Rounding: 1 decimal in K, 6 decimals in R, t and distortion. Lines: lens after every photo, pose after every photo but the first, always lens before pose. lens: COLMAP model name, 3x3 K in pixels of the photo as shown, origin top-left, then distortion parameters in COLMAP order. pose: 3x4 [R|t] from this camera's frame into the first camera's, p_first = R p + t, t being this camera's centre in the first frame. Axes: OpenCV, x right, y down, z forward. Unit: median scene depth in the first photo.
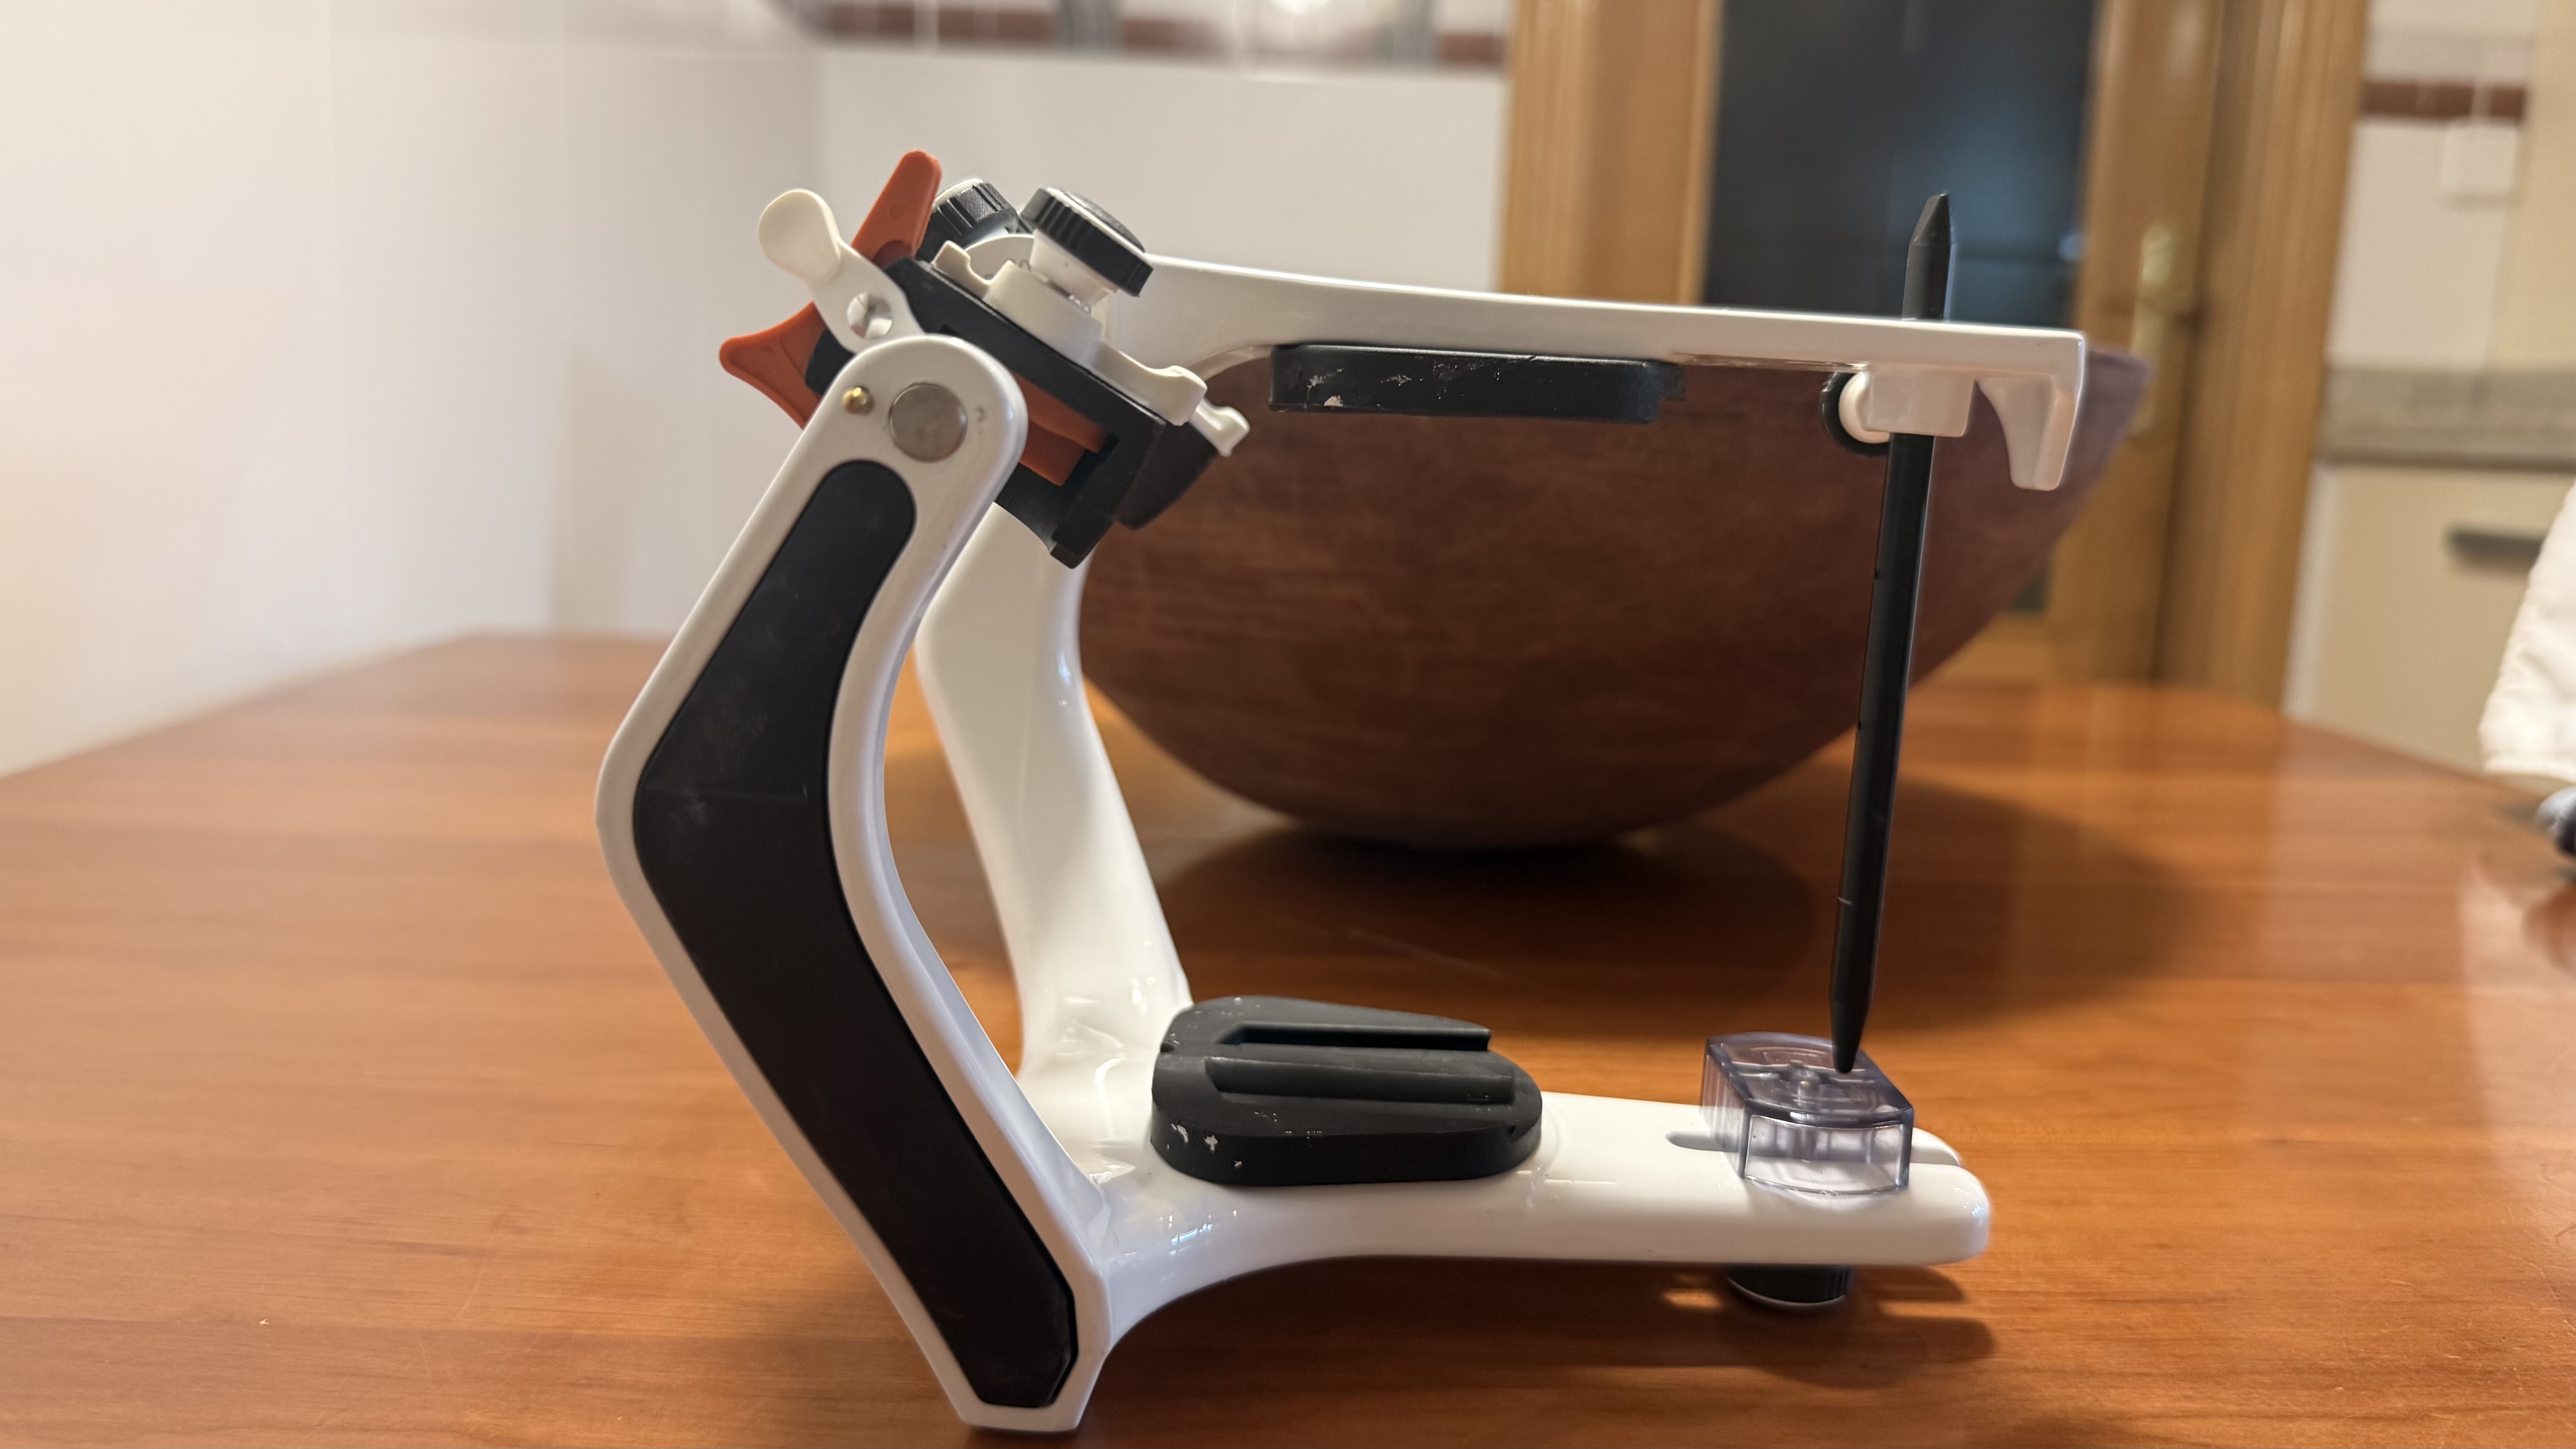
lens RADIAL K [[1917.4, 0, 1281.8], [0, 1917.4, 664.5], [0, 0, 1]] dist [-0.017893, -0.007689]
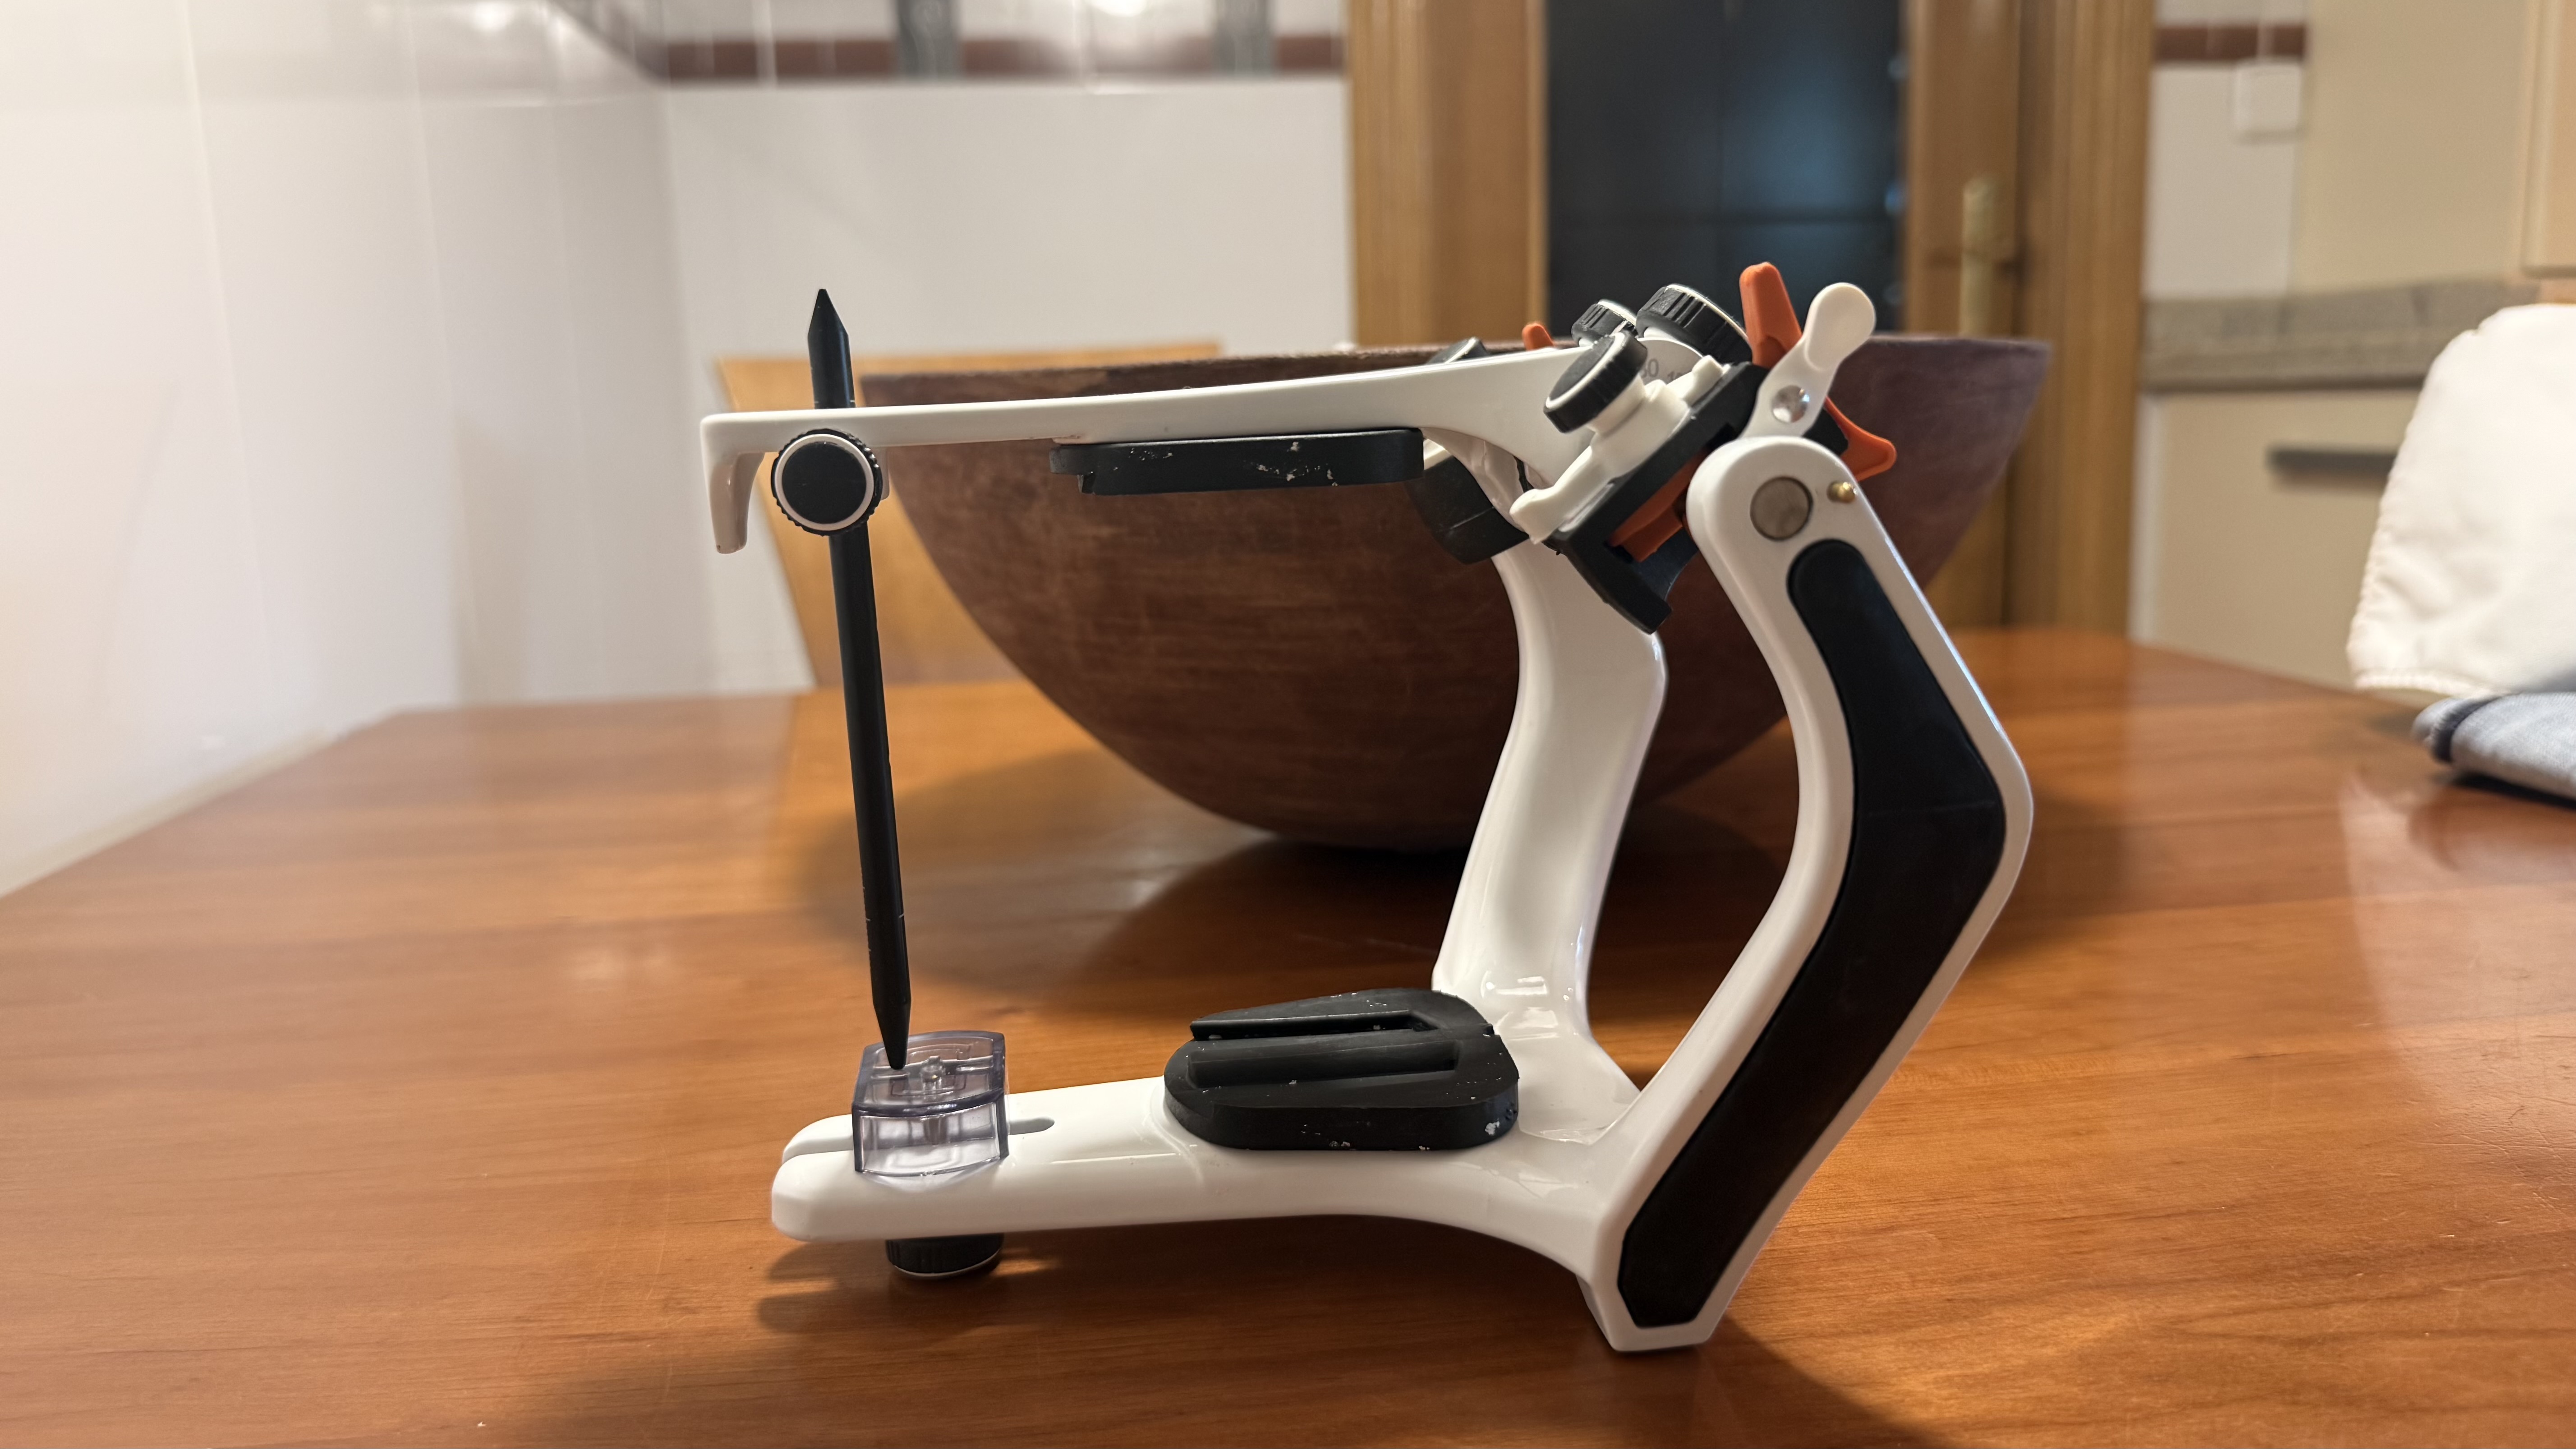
lens RADIAL K [[1905.3, 0, 1280.5], [0, 1905.3, 668.6], [0, 0, 1]] dist [-0.012957, -0.010758]
pose [[0.993776, -0.084053, 0.073103, -0.100079], [0.083535, 0.996453, 0.010129, -0.032676], [-0.073696, -0.003960, 0.997273, -0.056326]]
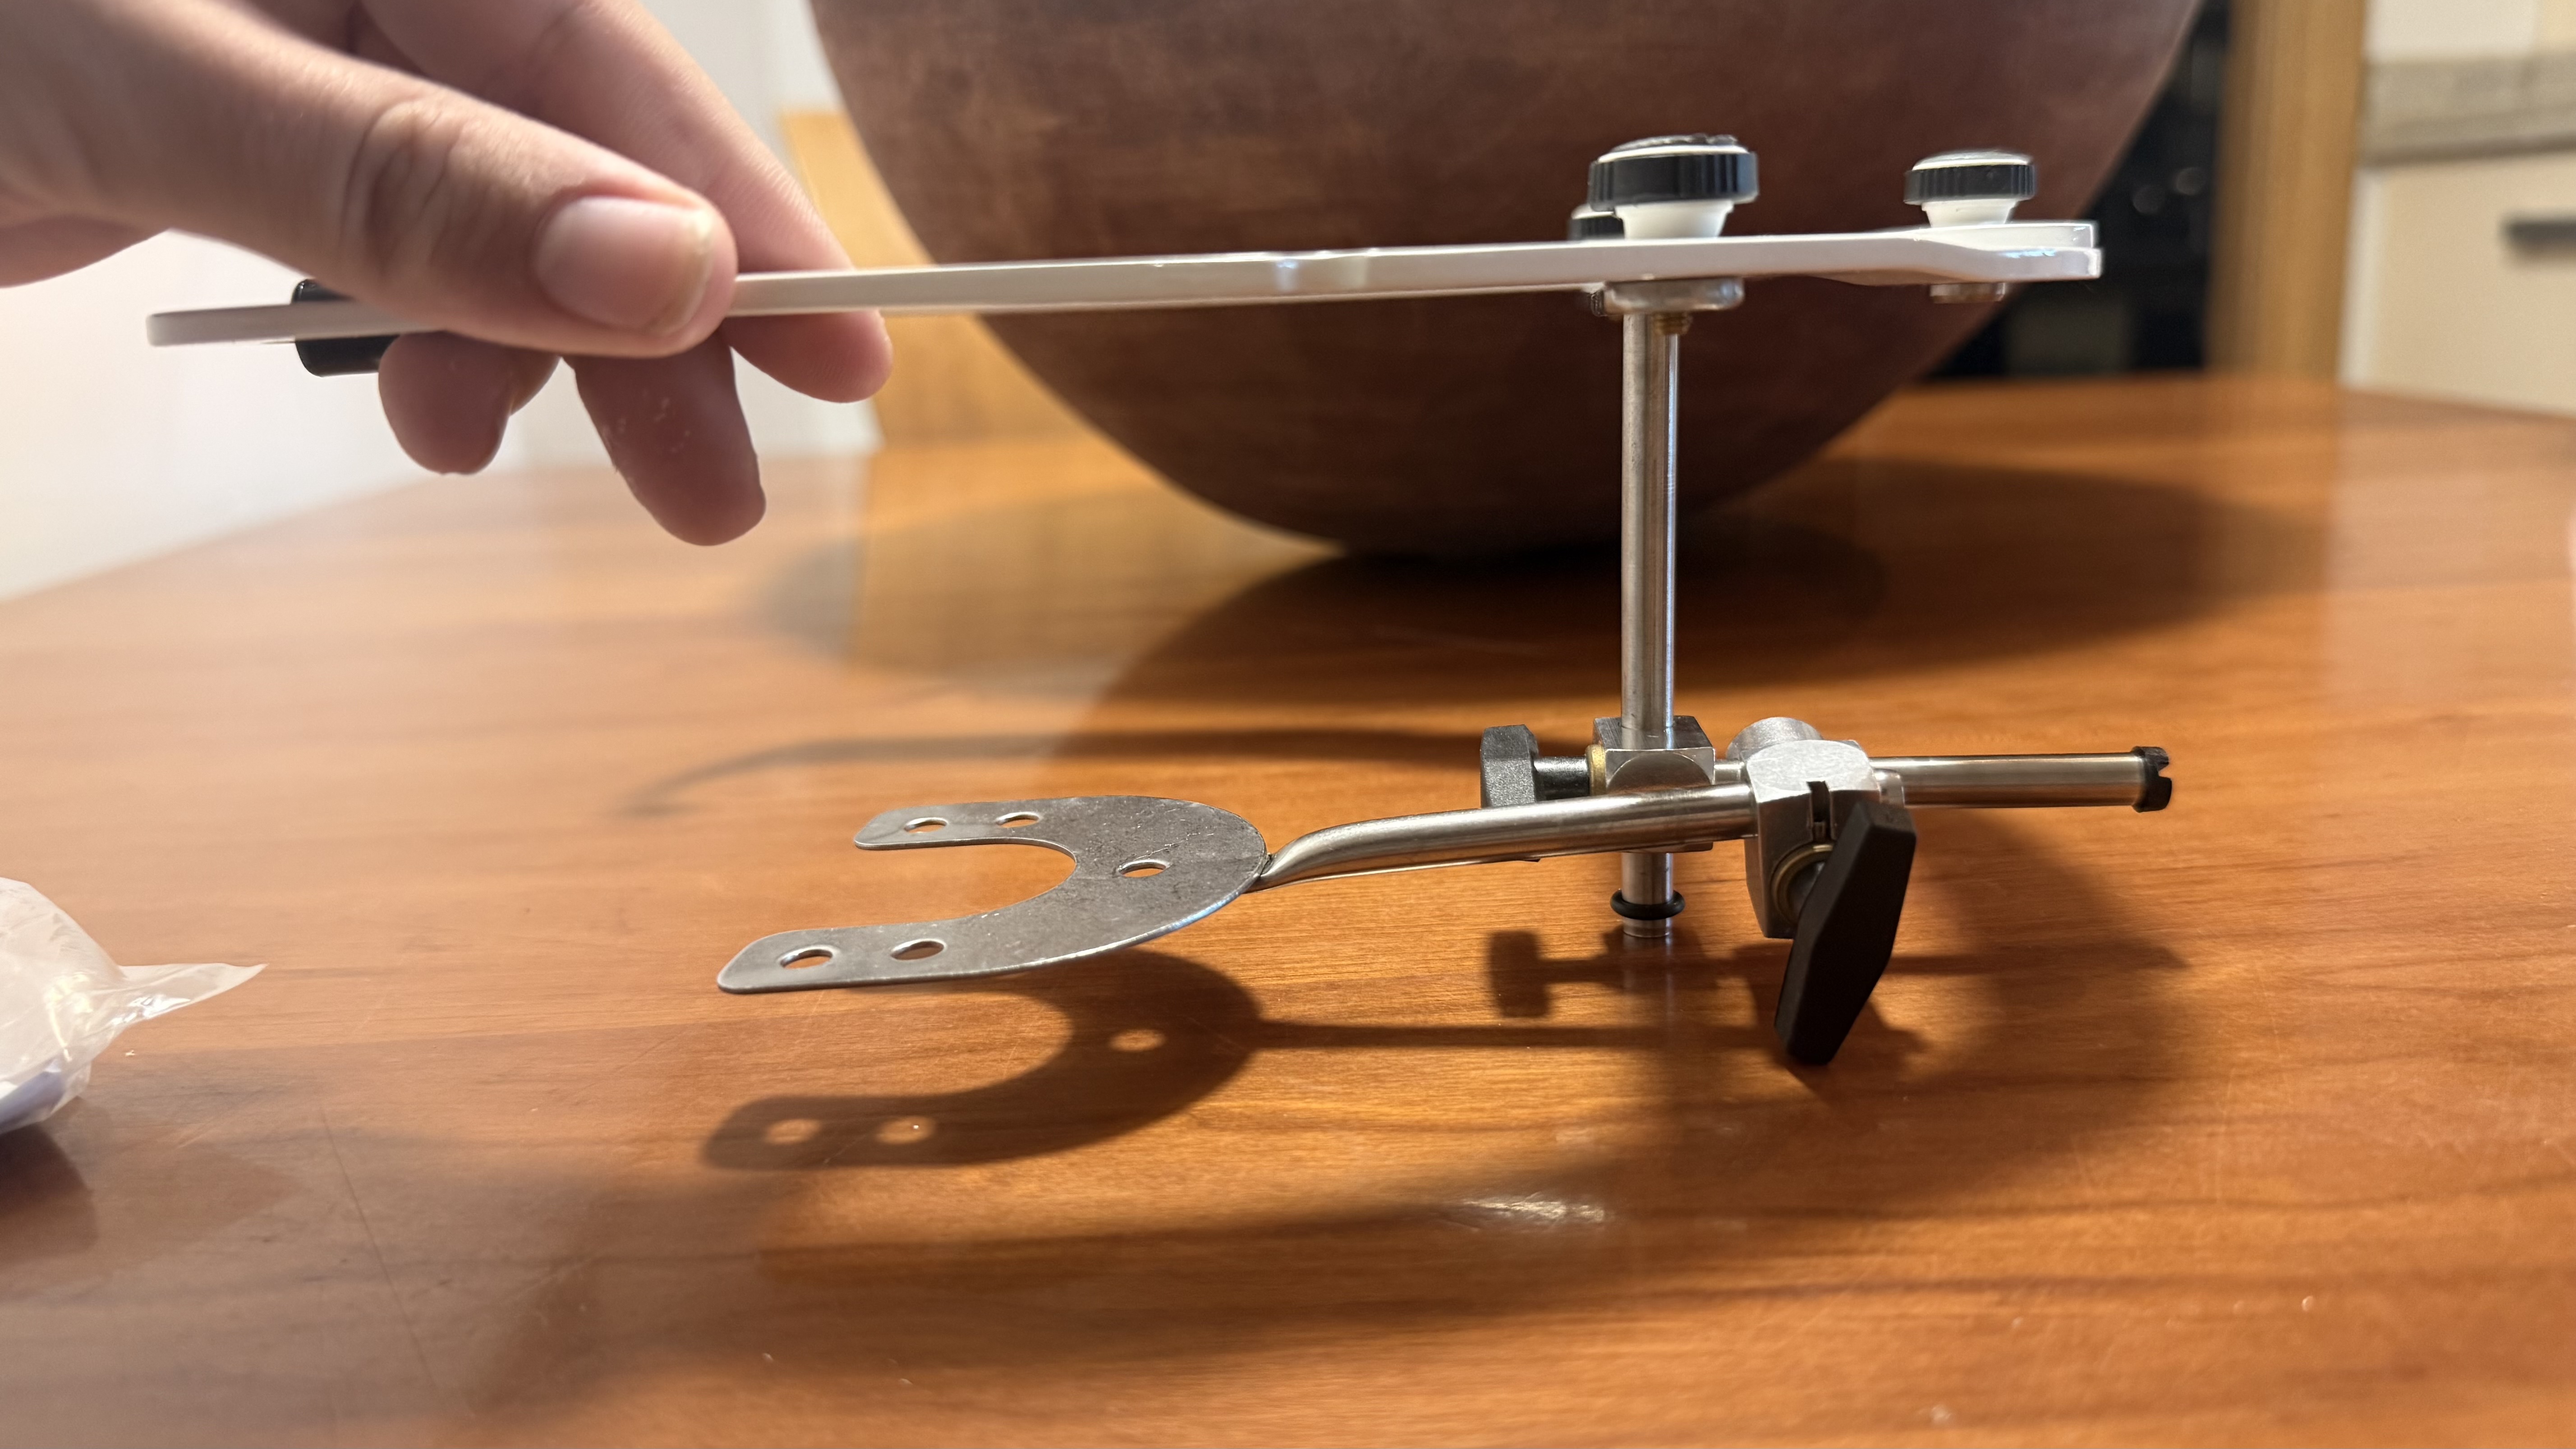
lens RADIAL K [[1918.4, 0, 1288.0], [0, 1918.4, 724.5], [0, 0, 1]] dist [-0.024459, -0.009876]
pose [[0.995989, -0.087658, -0.017928, 0.008628], [0.089091, 0.990107, 0.108404, 0.111570], [0.008248, -0.109566, 0.993945, 0.125282]]
